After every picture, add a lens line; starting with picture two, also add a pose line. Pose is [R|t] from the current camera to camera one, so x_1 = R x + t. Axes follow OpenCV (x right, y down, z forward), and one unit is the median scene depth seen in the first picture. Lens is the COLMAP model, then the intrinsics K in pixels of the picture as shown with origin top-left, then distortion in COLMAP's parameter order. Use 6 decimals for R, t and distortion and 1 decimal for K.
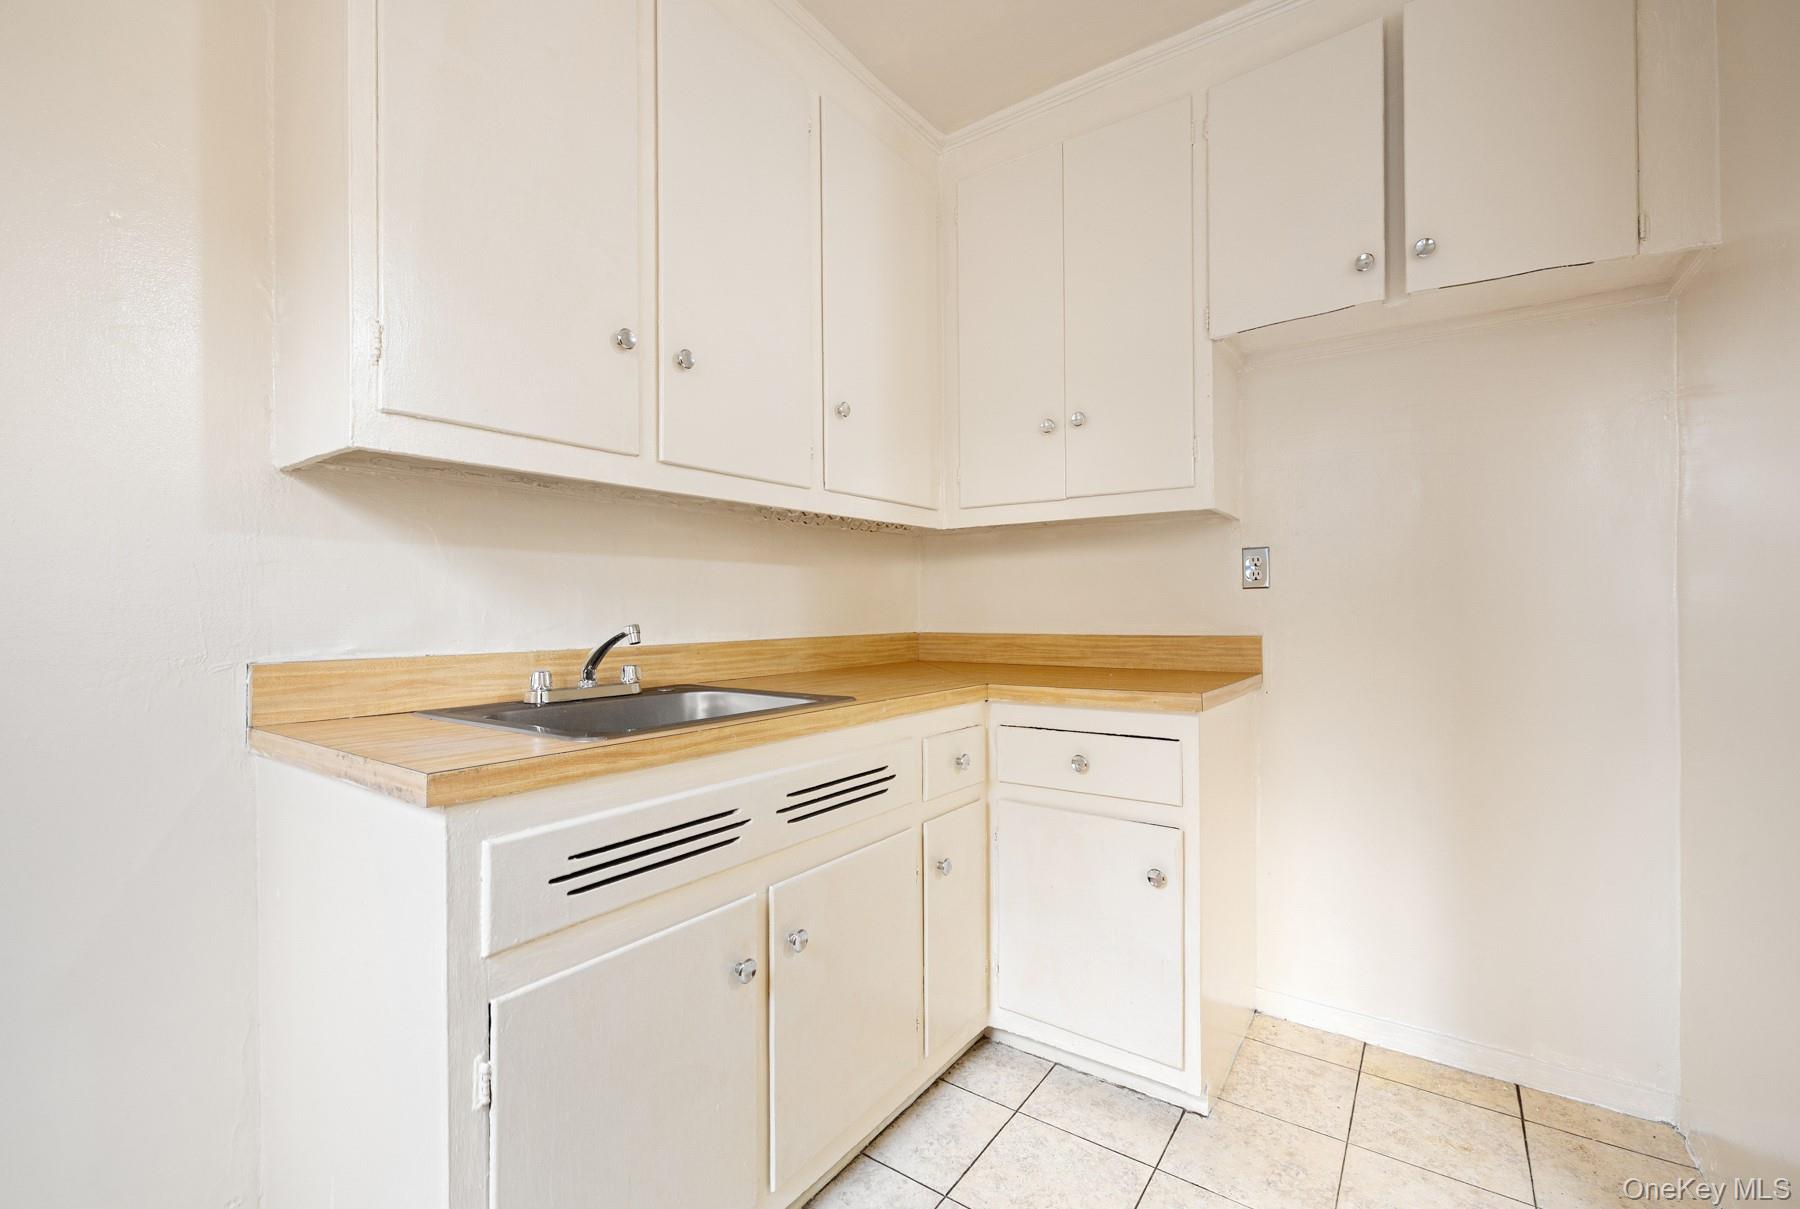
lens RADIAL K [[753.6, 0, 894.9], [0, 753.6, 604.6], [0, 0, 1]] dist [0.001541, -0.000328]
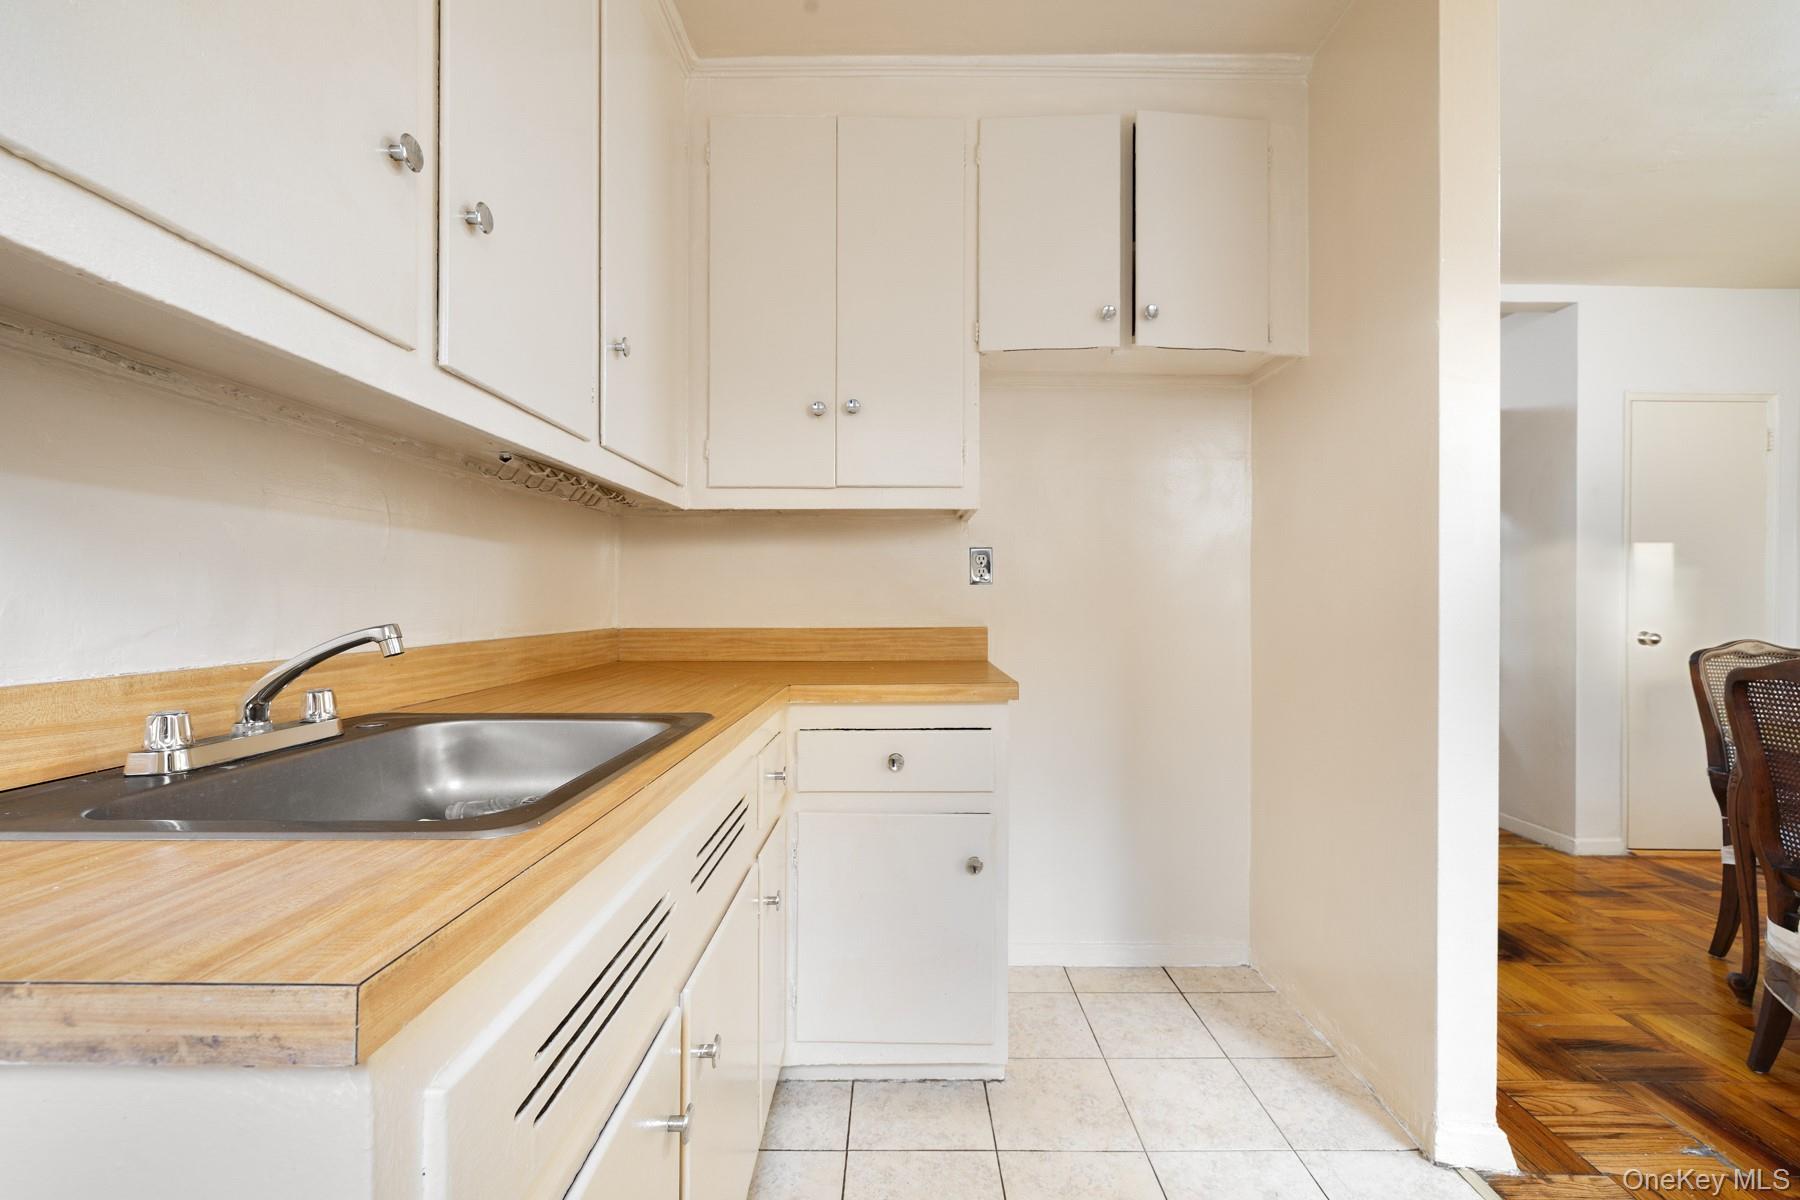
lens RADIAL K [[727.5, 0, 896.6], [0, 727.5, 595.7], [0, 0, 1]] dist [-0.000116, 0.000462]
pose [[0.819096, 0.010738, 0.573556, -0.290899], [-0.009696, 0.999941, -0.004873, 0.001973], [-0.573574, -0.001570, 0.819152, 0.234121]]
